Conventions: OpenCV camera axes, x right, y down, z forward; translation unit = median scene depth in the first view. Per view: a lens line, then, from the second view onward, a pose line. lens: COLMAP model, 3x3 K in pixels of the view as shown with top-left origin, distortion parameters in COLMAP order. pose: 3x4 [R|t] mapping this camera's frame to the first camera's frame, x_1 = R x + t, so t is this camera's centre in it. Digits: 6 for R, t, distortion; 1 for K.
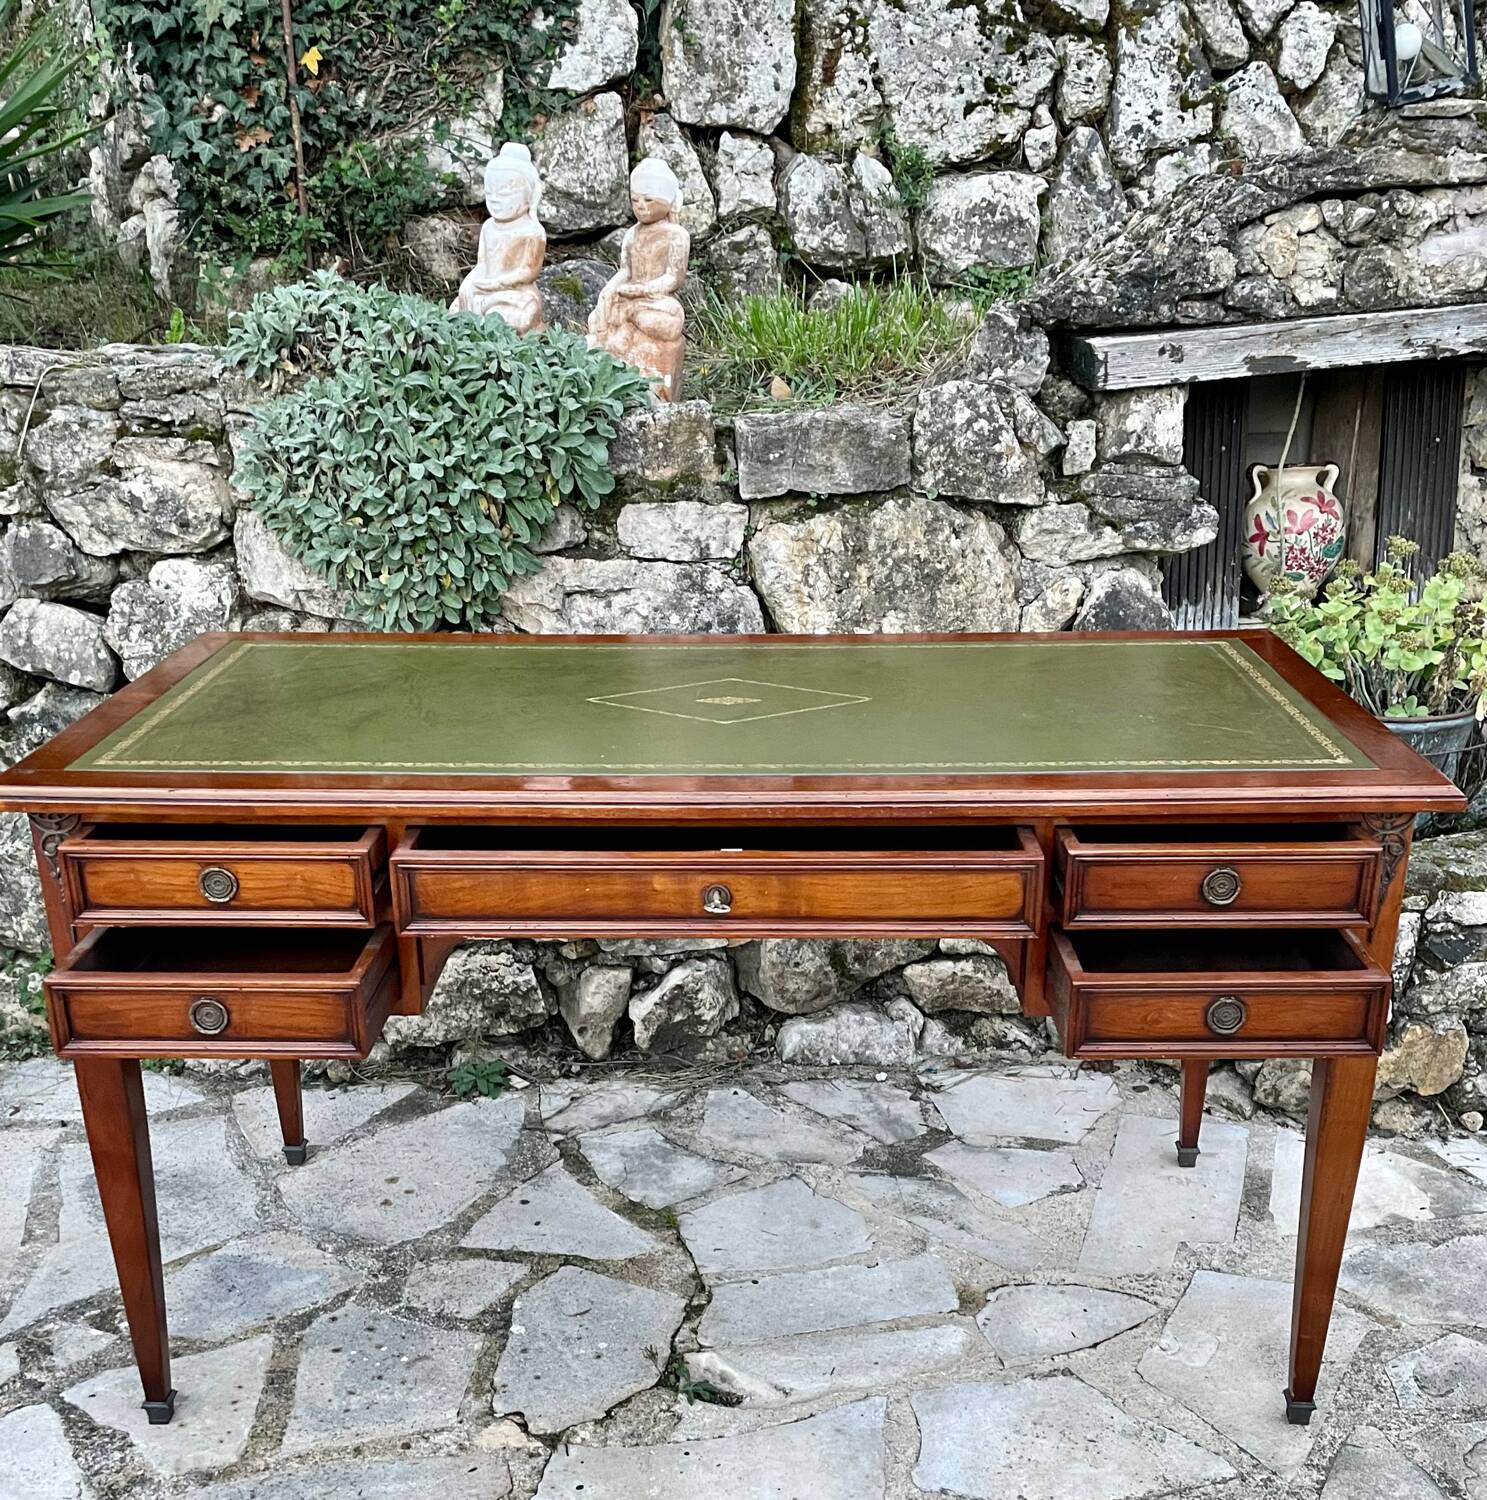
lens RADIAL K [[1733.7, 0, 760.8], [0, 1733.7, 969.0], [0, 0, 1]] dist [0.083063, -0.116137]
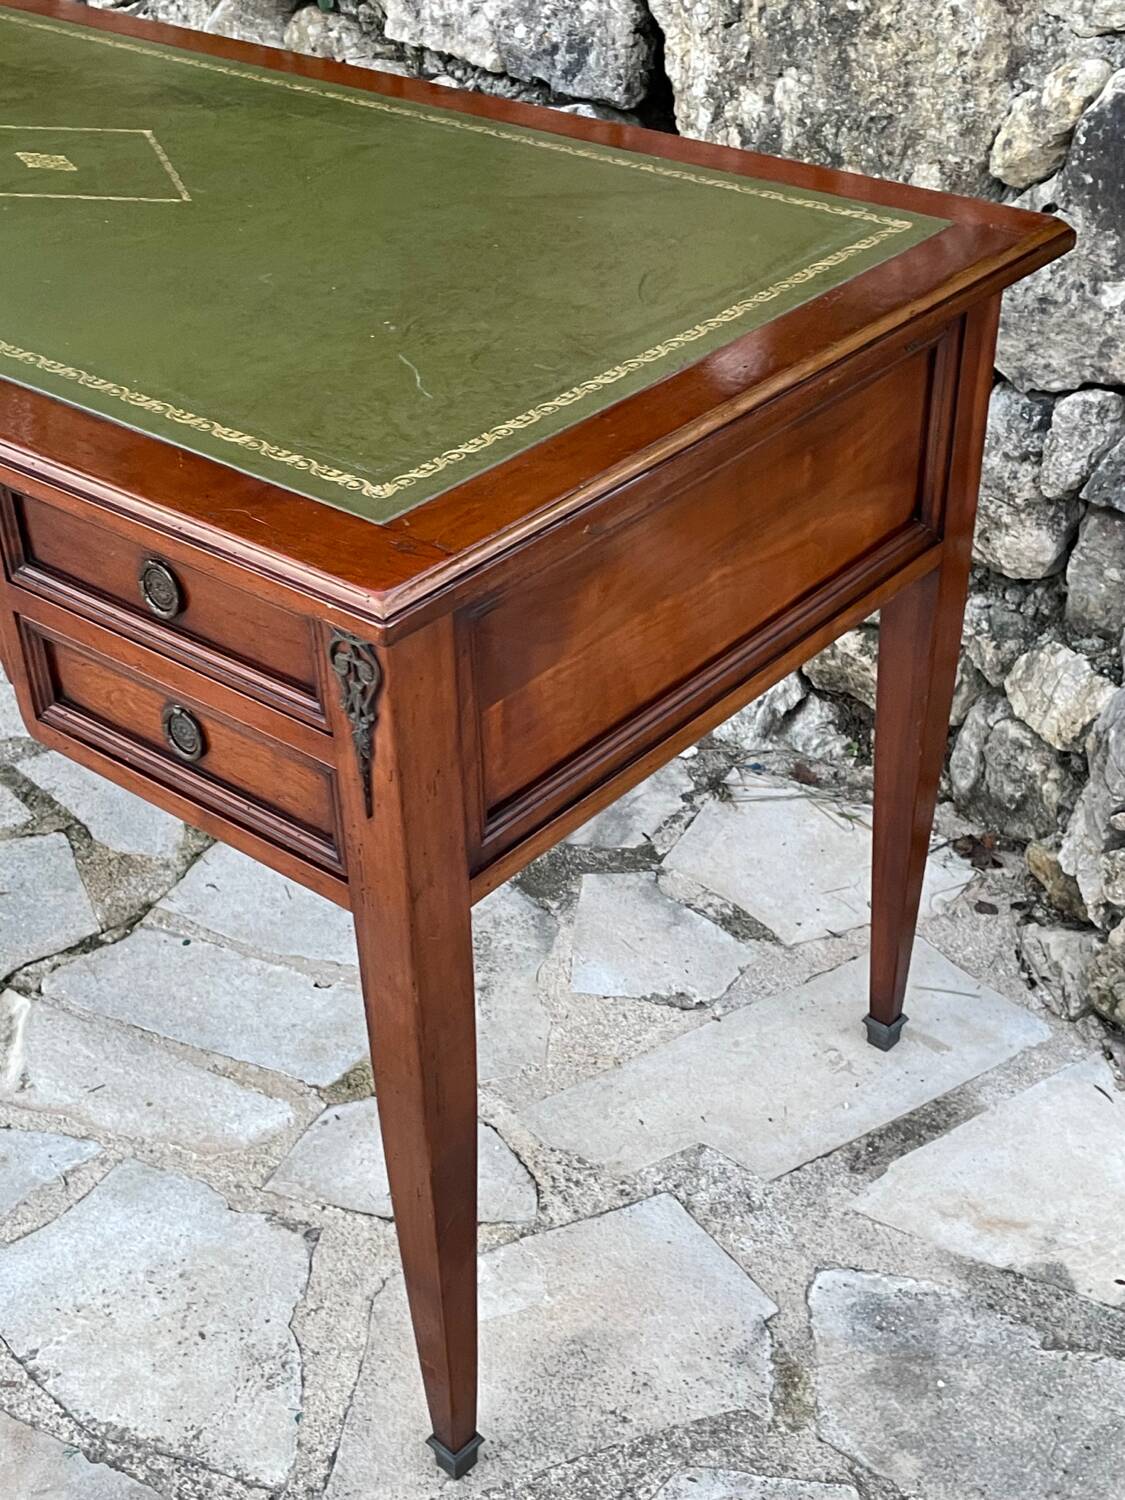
lens RADIAL K [[1933.2, 0, 563.3], [0, 1933.2, 775.0], [0, 0, 1]] dist [0.136779, -0.334457]
pose [[0.770645, 0.349018, -0.533192, 0.487430], [-0.233242, 0.933111, 0.273683, -0.143184], [0.593047, -0.086550, 0.800503, 0.361387]]
